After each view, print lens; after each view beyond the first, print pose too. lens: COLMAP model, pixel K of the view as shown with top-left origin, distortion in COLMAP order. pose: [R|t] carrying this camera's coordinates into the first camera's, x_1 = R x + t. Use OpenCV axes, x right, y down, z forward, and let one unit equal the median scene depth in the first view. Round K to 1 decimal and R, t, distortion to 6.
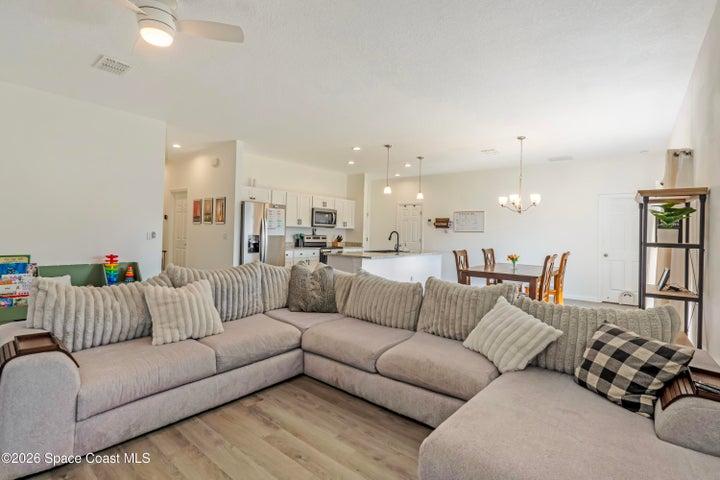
lens RADIAL K [[334.5, 0, 361.8], [0, 334.5, 228.2], [0, 0, 1]] dist [-0.000505, 0.000018]
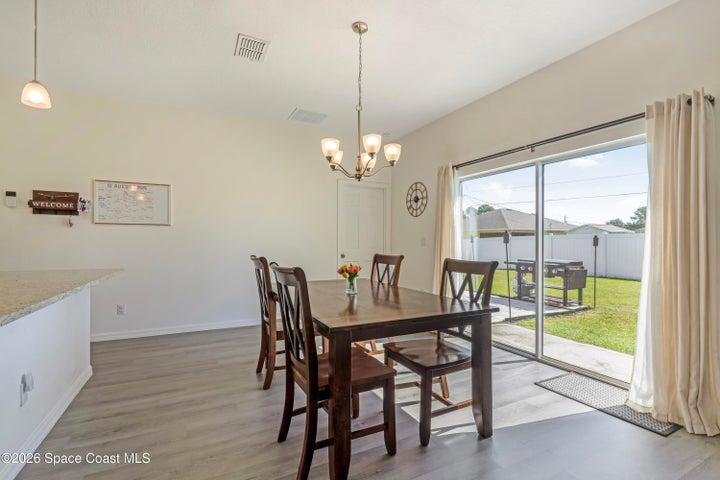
lens RADIAL K [[338.4, 0, 360.0], [0, 338.4, 240.0], [0, 0, 1]] dist [0.007693, 0.000470]
pose [[0.421907, -0.015929, 0.906499, 0.014065], [-0.005452, 0.999783, 0.020106, 0.022183], [-0.906623, -0.013425, 0.421729, 0.506314]]
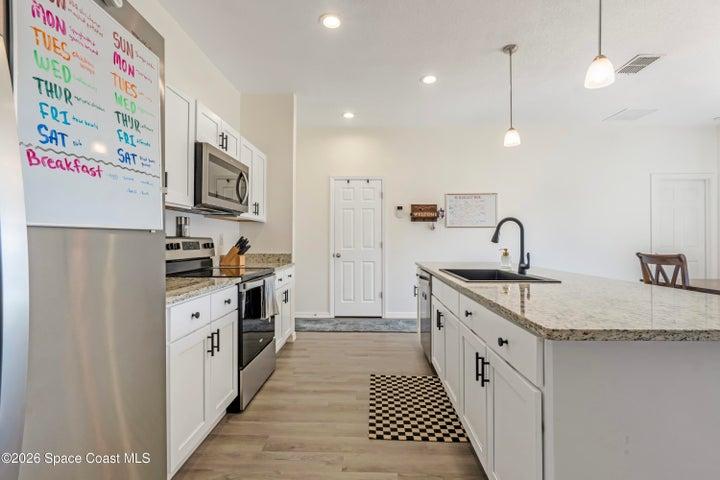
lens RADIAL K [[334.5, 0, 361.8], [0, 334.5, 228.2], [0, 0, 1]] dist [-0.000505, 0.000018]
pose [[0.804178, -0.000956, 0.594388, -0.194860], [0.011393, 0.999840, -0.013807, 0.018743], [-0.594280, 0.017875, 0.804060, 0.648066]]
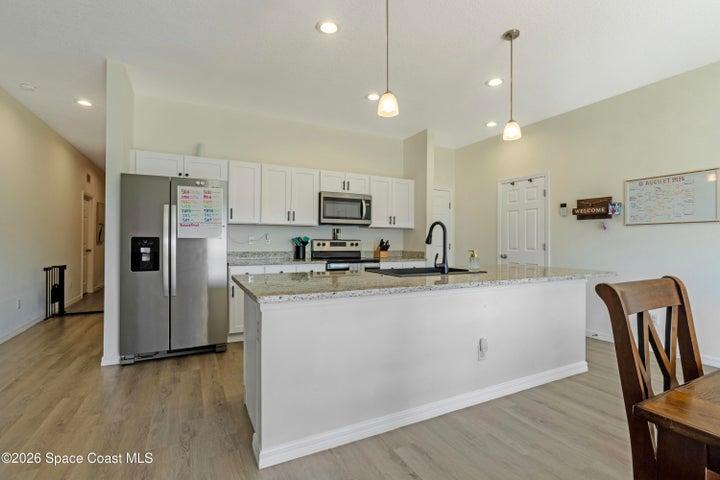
lens RADIAL K [[331.7, 0, 360.0], [0, 331.7, 240.0], [0, 0, 1]] dist [-0.001771, -0.000546]
pose [[0.912465, -0.020836, -0.408624, 0.140935], [0.021595, 0.999763, -0.002757, 0.024246], [0.408585, -0.006309, 0.912699, 0.479030]]
